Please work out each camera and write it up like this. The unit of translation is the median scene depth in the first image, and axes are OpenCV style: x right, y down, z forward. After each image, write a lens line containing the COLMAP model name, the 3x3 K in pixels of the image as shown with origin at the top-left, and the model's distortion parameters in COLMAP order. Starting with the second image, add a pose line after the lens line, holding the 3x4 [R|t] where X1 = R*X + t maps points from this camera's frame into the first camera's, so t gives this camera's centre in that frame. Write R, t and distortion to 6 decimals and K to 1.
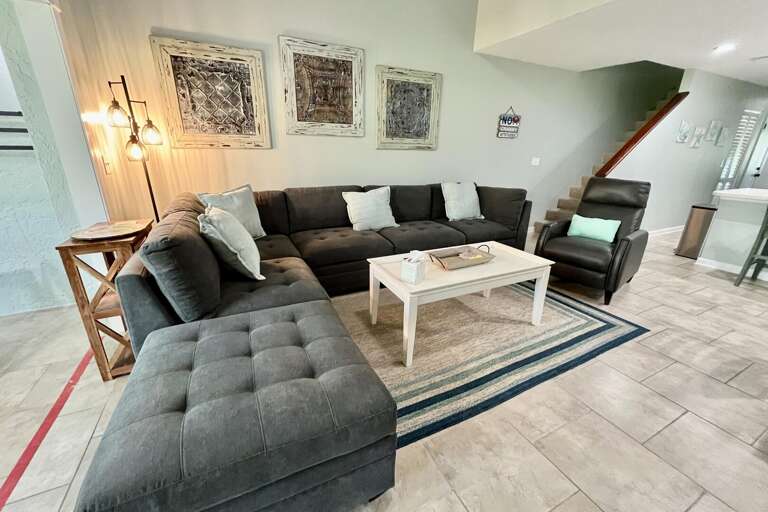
lens RADIAL K [[313.3, 0, 382.1], [0, 313.3, 257.6], [0, 0, 1]] dist [0.003589, 0.000264]
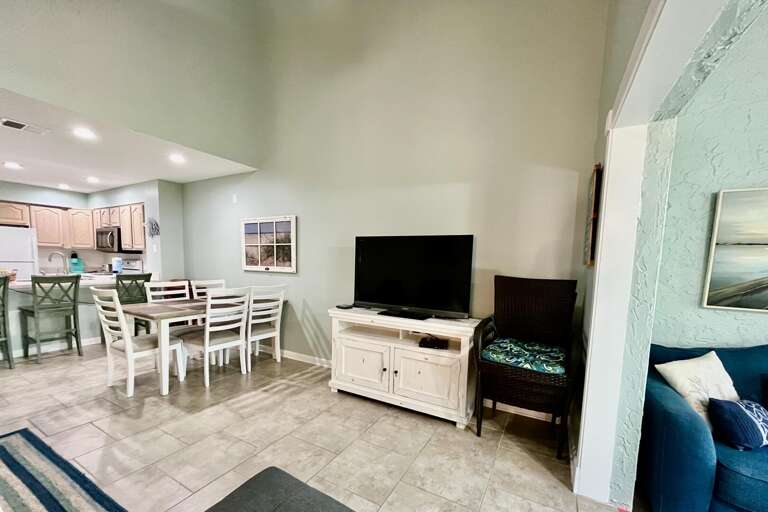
lens RADIAL K [[313.3, 0, 358.3], [0, 313.3, 290.6], [0, 0, 1]] dist [0.003589, 0.000264]
pose [[-0.528303, -0.103381, 0.842738, -0.492284], [0.252106, 0.928696, 0.271968, -0.180397], [-0.810764, 0.356142, -0.464570, 0.503443]]
